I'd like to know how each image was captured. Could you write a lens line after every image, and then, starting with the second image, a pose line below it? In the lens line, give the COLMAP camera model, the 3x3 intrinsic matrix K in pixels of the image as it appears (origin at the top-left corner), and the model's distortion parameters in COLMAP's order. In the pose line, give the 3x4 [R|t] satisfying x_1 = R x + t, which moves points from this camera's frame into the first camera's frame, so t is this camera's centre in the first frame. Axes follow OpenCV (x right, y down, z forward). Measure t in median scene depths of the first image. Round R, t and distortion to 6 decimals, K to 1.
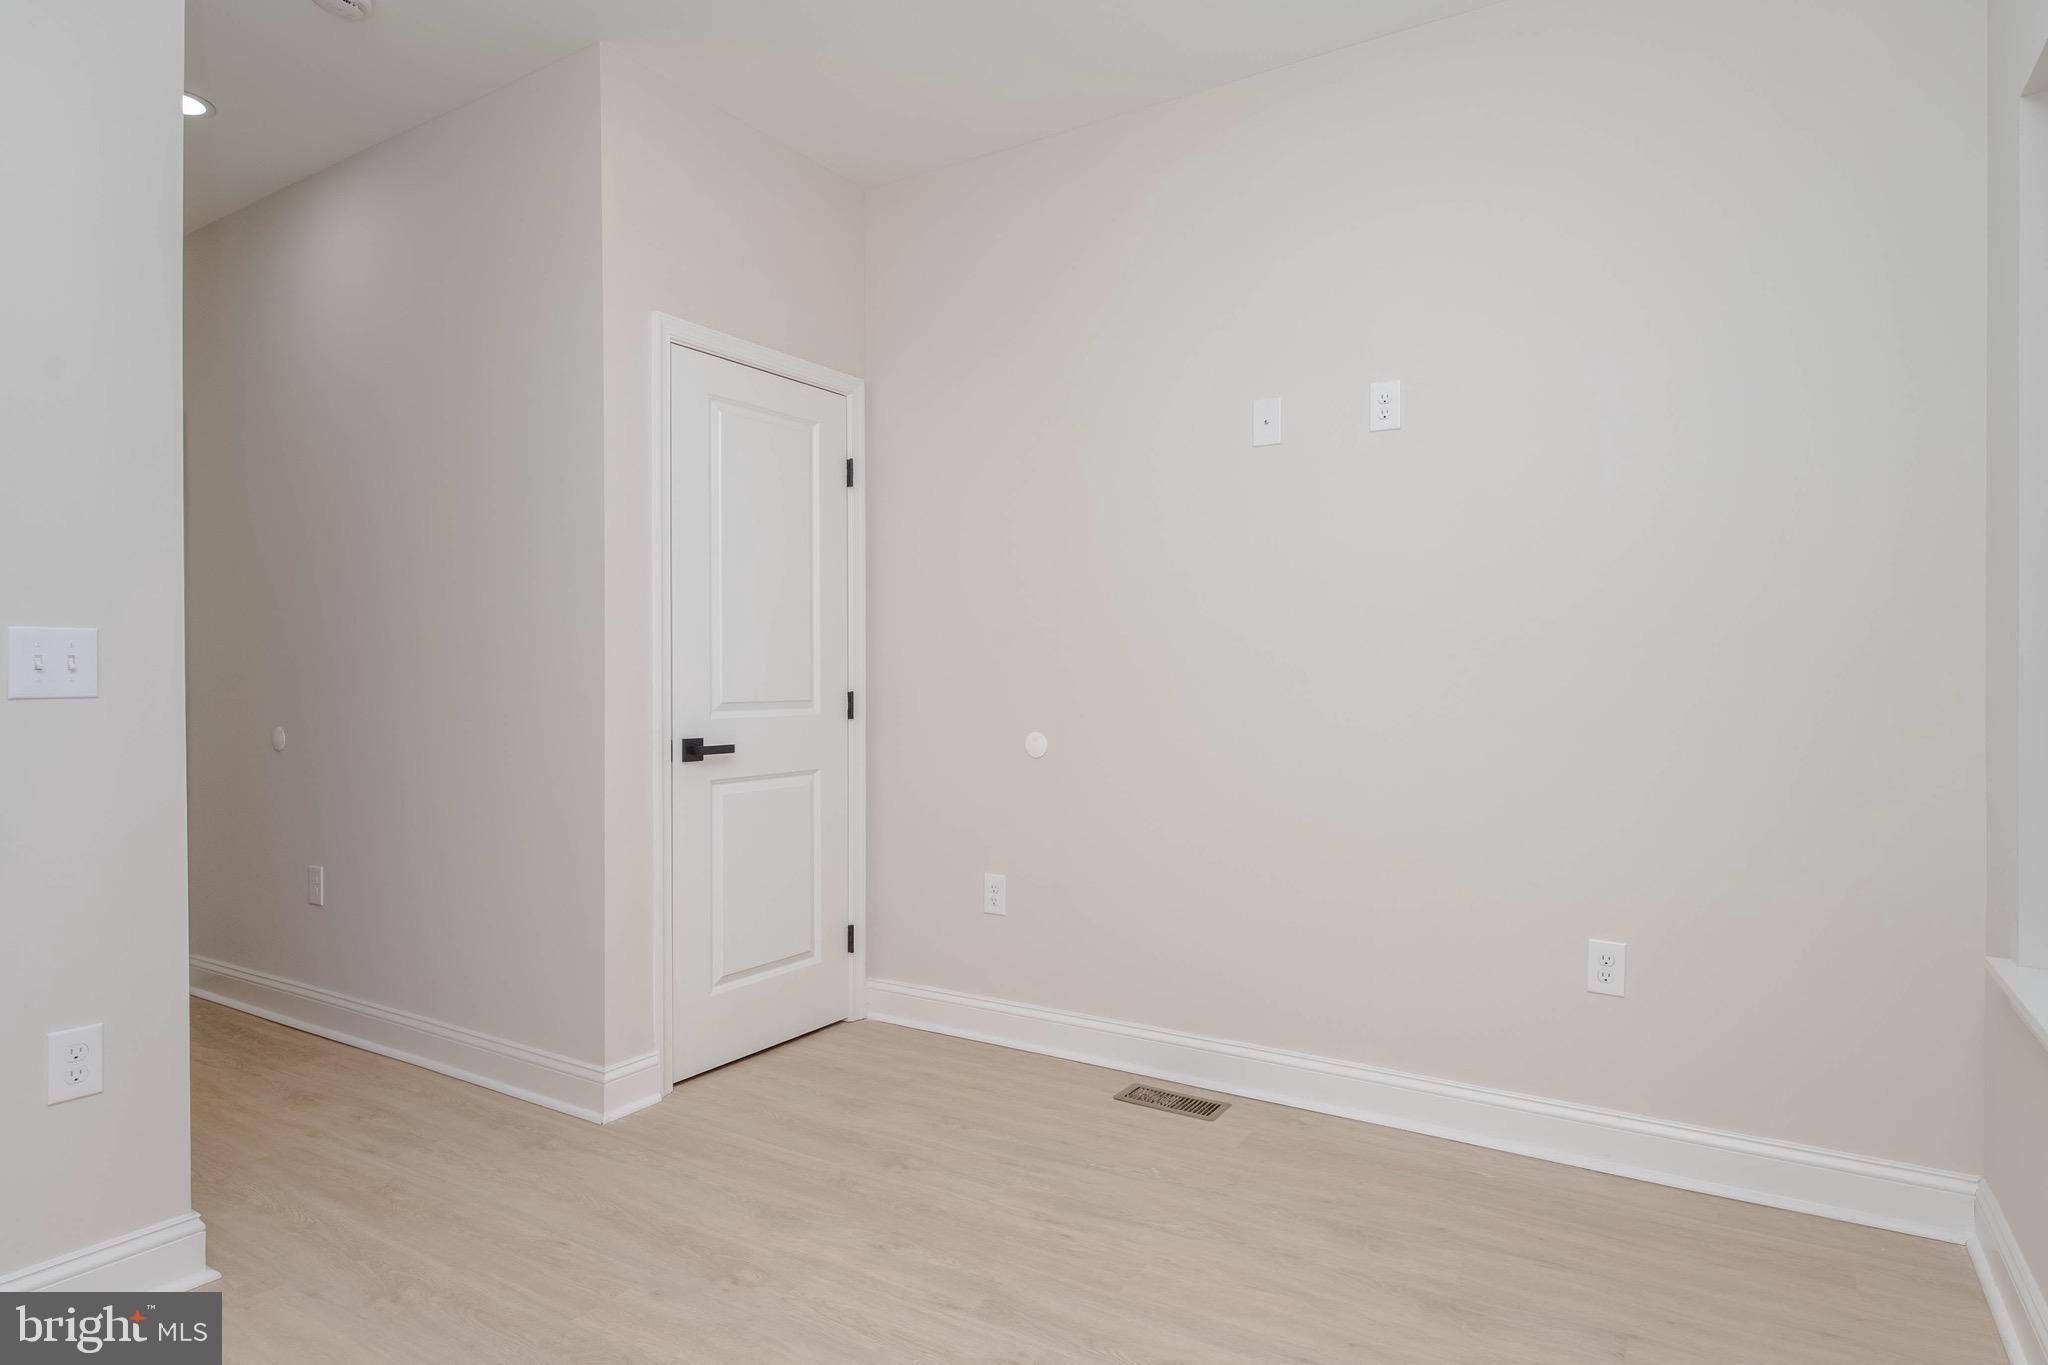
lens RADIAL K [[1157.6, 0, 1042.1], [0, 1157.6, 677.8], [0, 0, 1]] dist [0.001632, -0.002727]
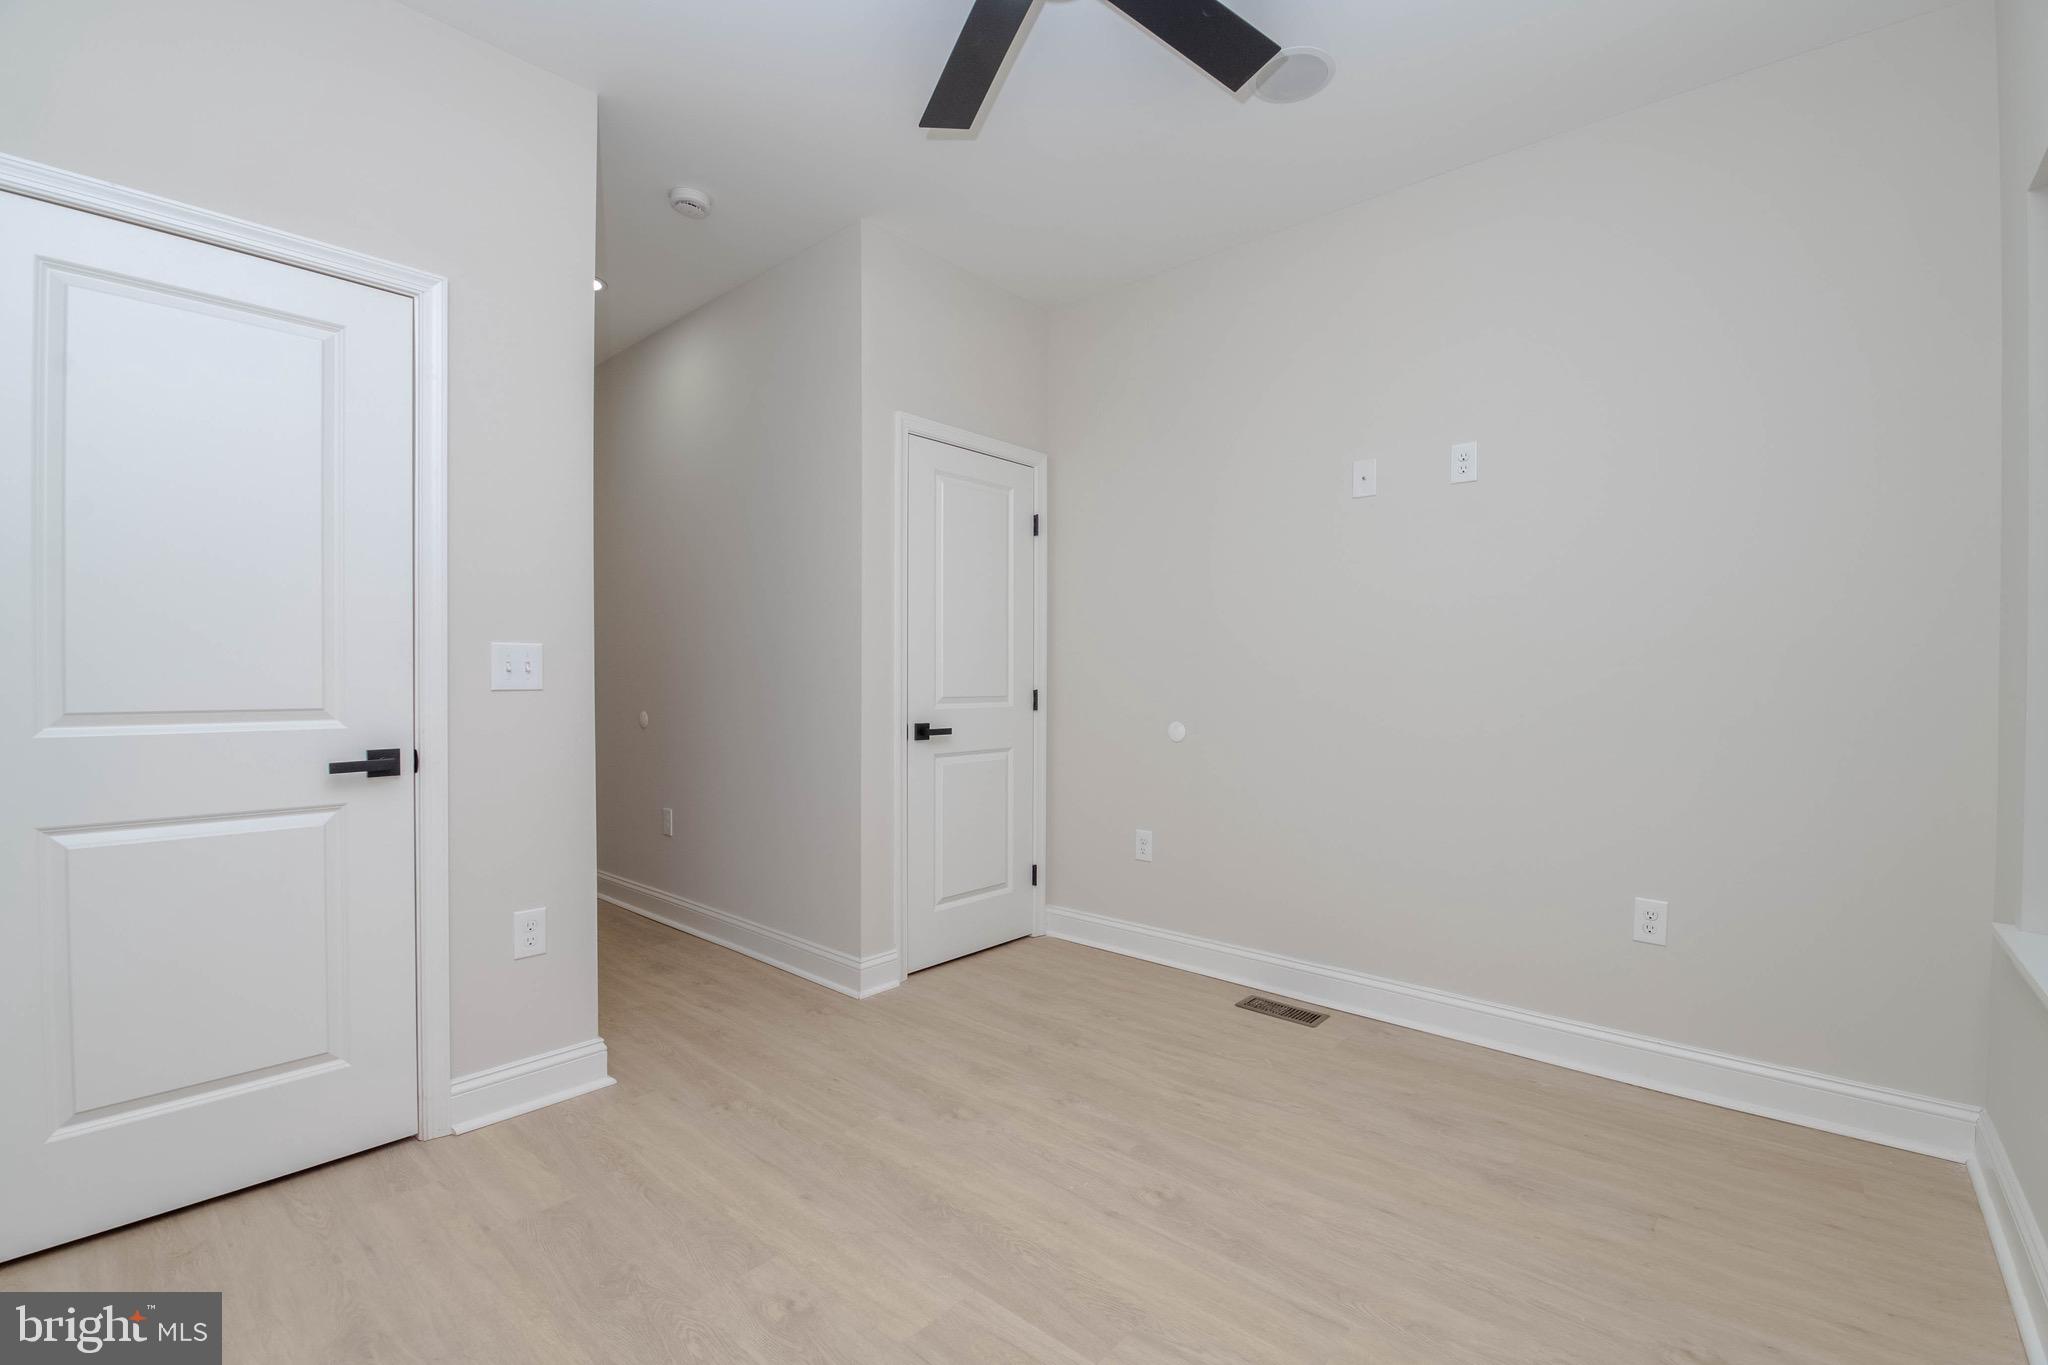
lens RADIAL K [[899.7, 0, 1028.3], [0, 899.7, 687.4], [0, 0, 1]] dist [-0.010738, -0.006891]
pose [[0.986348, 0.007066, -0.164525, -0.005111], [-0.005509, 0.999936, 0.009916, -0.001335], [0.164584, -0.008875, 0.986323, -0.031417]]
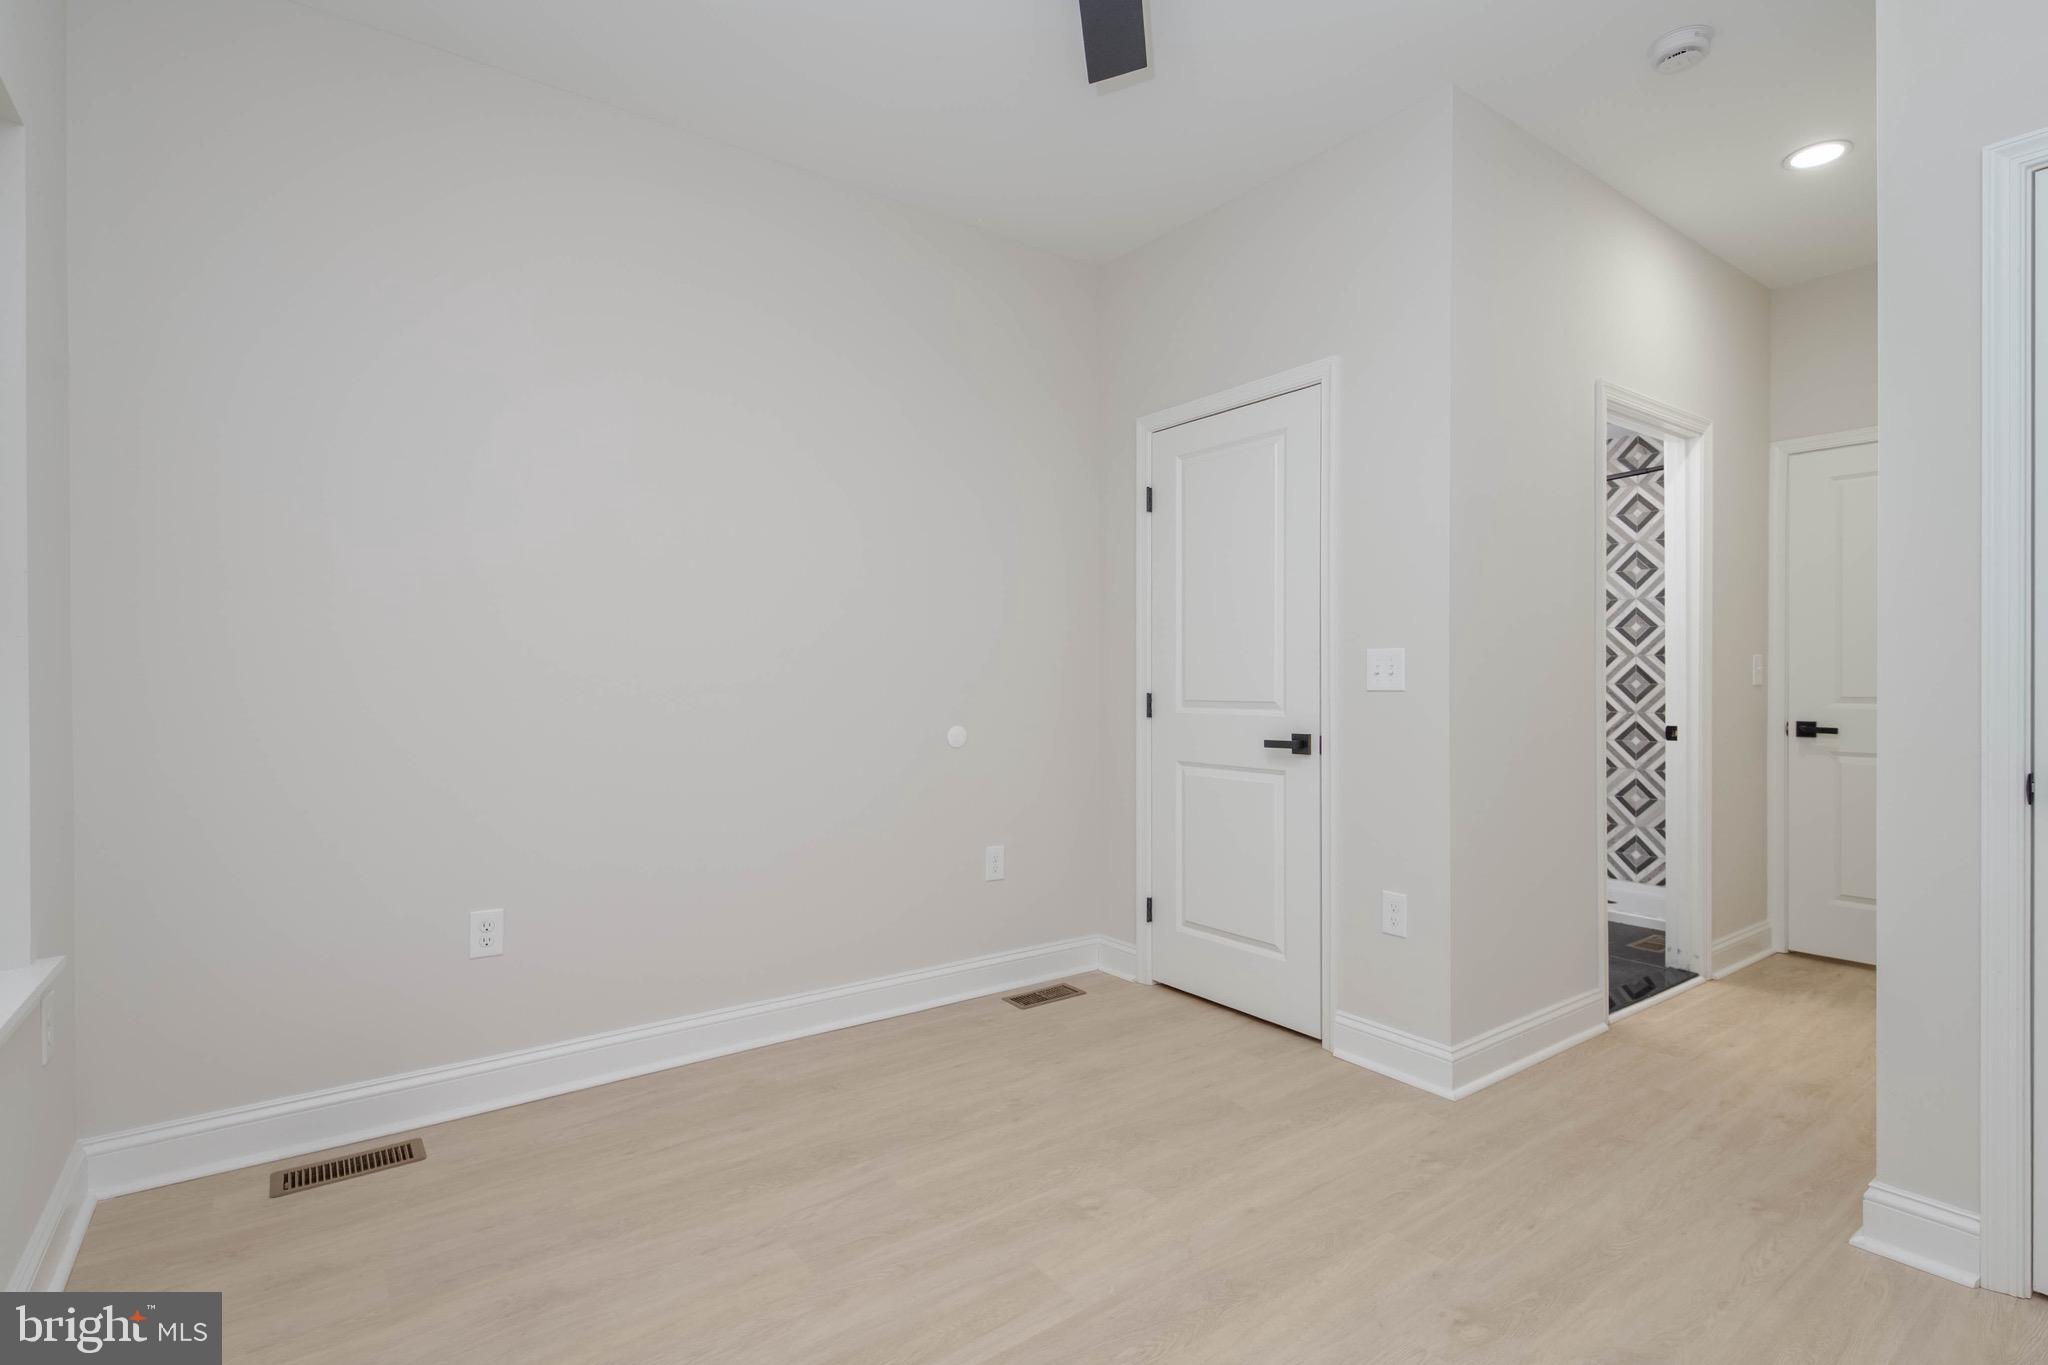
lens RADIAL K [[980.0, 0, 1029.2], [0, 980.0, 679.4], [0, 0, 1]] dist [0.001181, 0.000237]
pose [[-0.375567, 0.005087, -0.926781, 0.507734], [-0.000203, 0.999984, 0.005571, -0.006331], [0.926795, 0.002280, -0.375560, 0.815011]]
